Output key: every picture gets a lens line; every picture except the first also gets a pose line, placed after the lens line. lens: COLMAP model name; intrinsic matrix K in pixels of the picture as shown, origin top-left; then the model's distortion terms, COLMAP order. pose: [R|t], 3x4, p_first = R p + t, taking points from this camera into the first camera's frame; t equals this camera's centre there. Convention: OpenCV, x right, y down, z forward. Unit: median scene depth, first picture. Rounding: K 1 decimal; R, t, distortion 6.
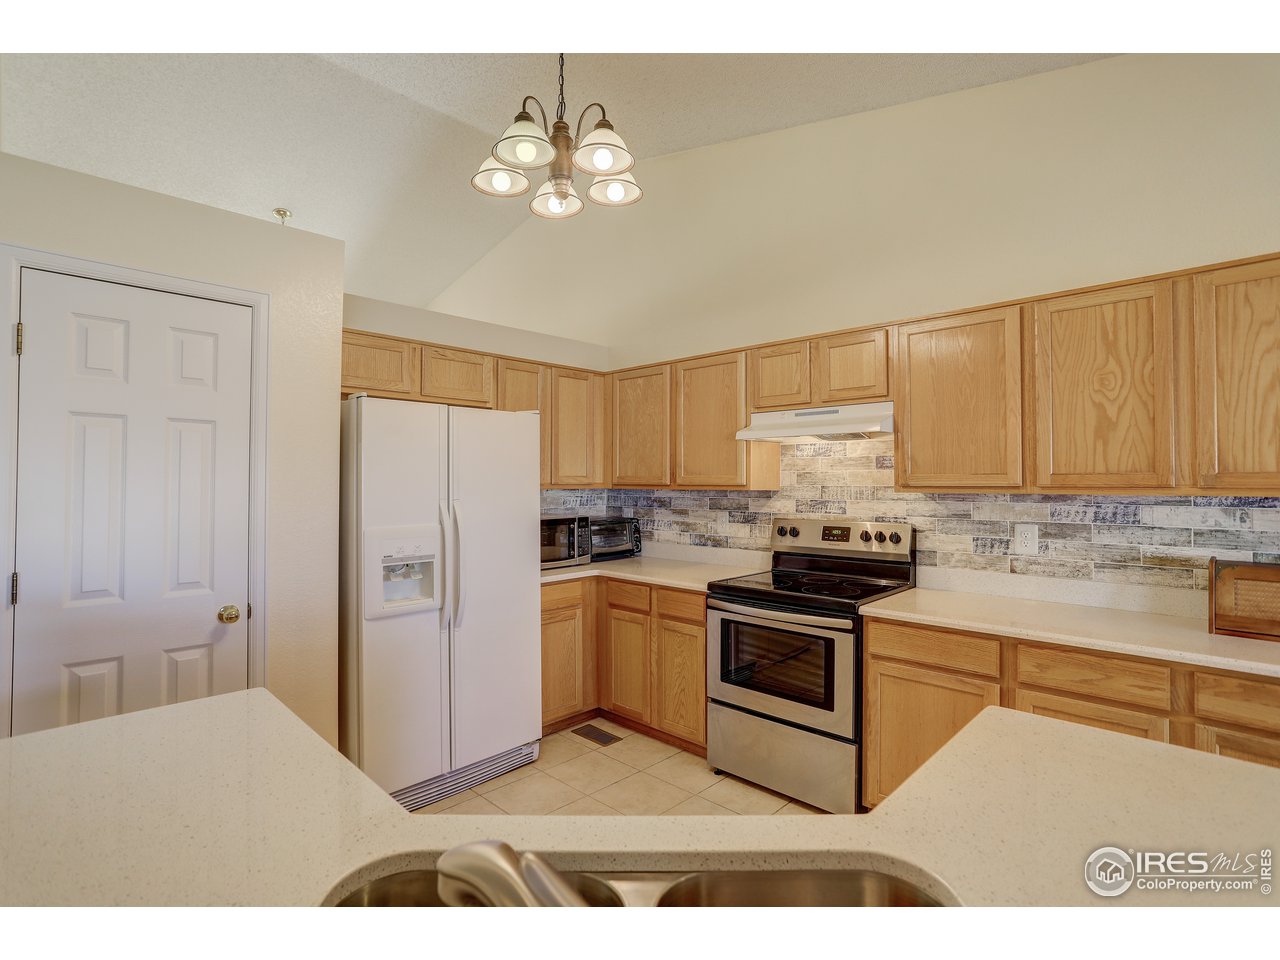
lens RADIAL K [[627.6, 0, 638.7], [0, 627.6, 473.2], [0, 0, 1]] dist [-0.061935, 0.036655]
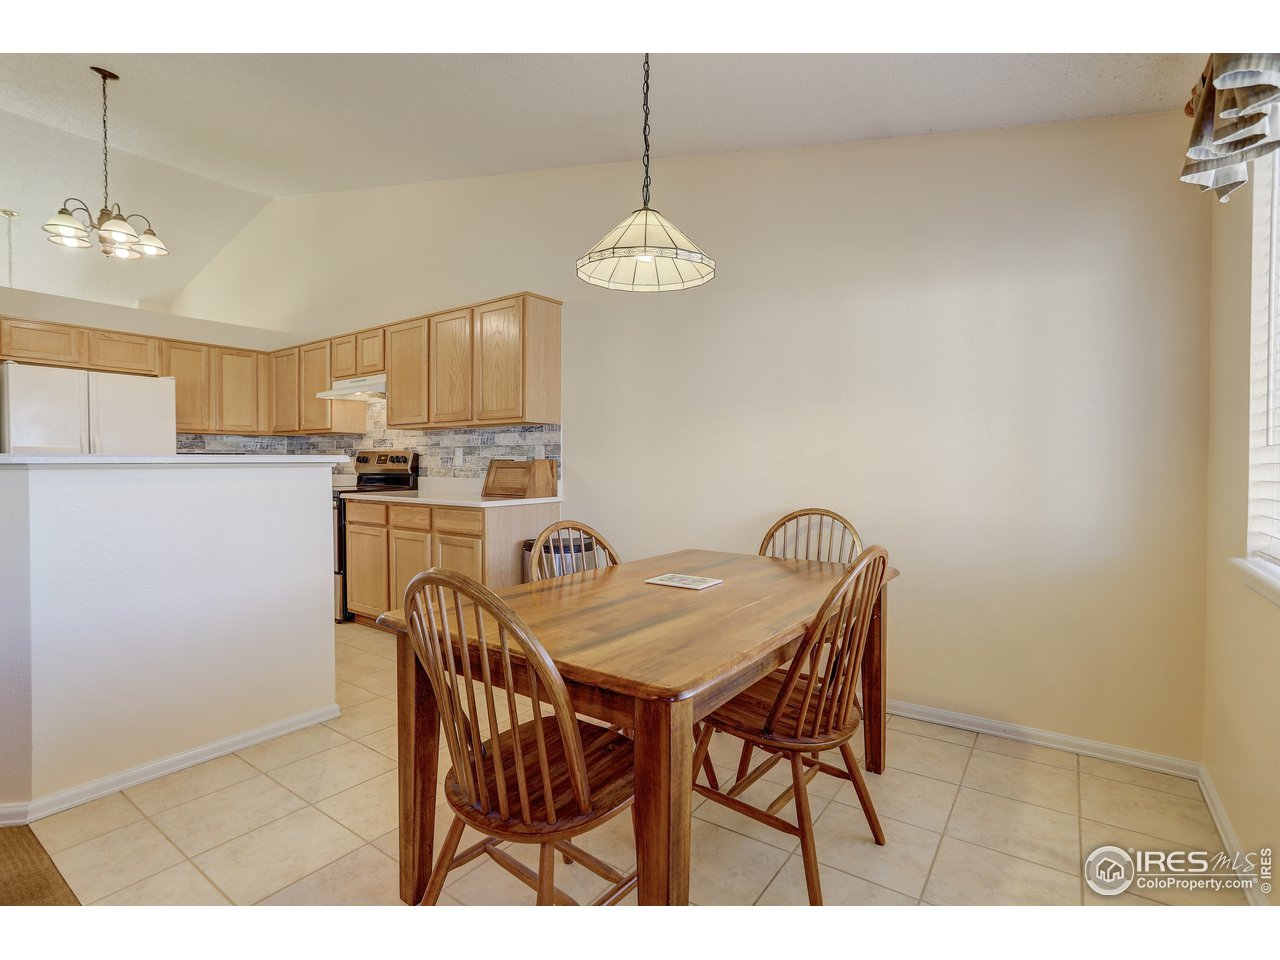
lens RADIAL K [[627.6, 0, 638.7], [0, 627.6, 473.2], [0, 0, 1]] dist [-0.061935, 0.036655]
pose [[0.988454, -0.000257, 0.151521, 0.819261], [-0.004588, 0.999489, 0.031626, 0.092158], [-0.151452, -0.031956, 0.987948, -0.725963]]
